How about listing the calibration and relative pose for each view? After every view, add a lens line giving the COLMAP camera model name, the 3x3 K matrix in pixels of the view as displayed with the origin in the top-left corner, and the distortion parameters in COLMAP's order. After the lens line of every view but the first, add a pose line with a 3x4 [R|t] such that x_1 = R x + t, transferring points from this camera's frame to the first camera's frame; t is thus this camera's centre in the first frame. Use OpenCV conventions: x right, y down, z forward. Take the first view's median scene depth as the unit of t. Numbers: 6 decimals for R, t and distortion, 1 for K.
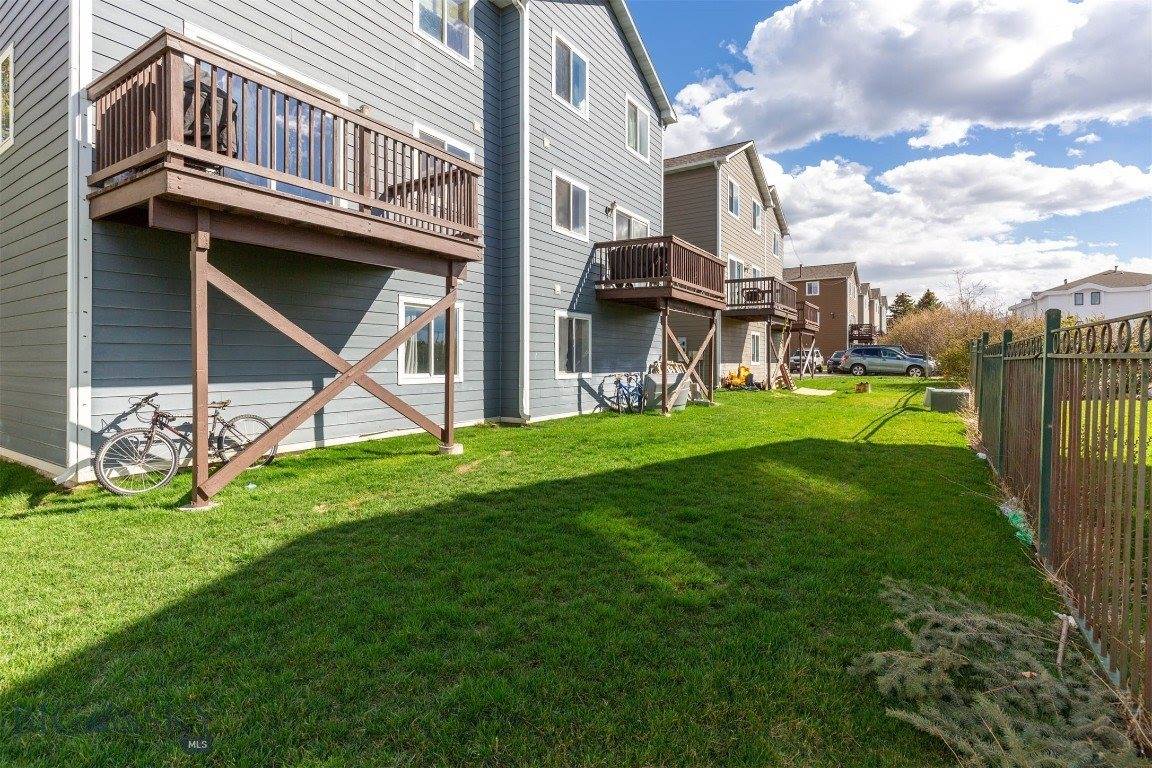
lens RADIAL K [[551.2, 0, 573.8], [0, 551.2, 364.7], [0, 0, 1]] dist [0.005040, -0.000886]
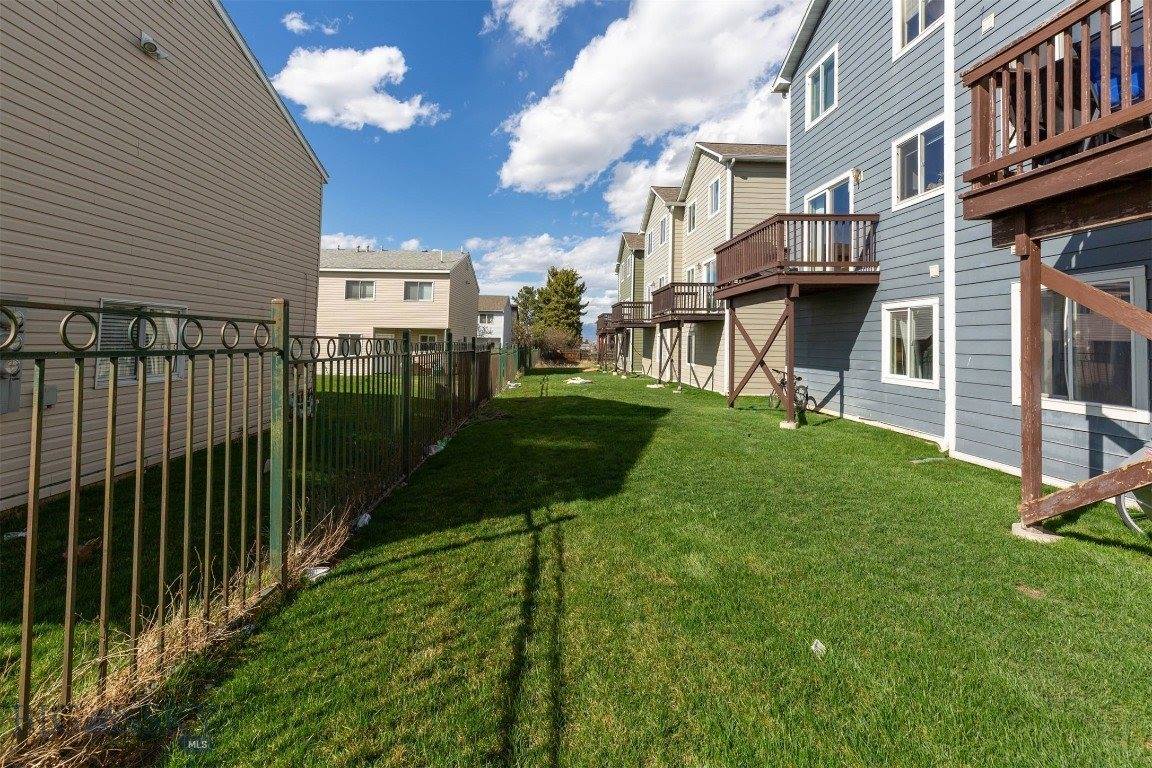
lens RADIAL K [[548.1, 0, 578.0], [0, 548.1, 327.8], [0, 0, 1]] dist [-0.000435, -0.000428]
pose [[-0.808245, -0.033540, -0.587890, 0.929244], [-0.026970, 0.999437, -0.019940, -0.040564], [0.588228, -0.000261, -0.808695, 1.672825]]
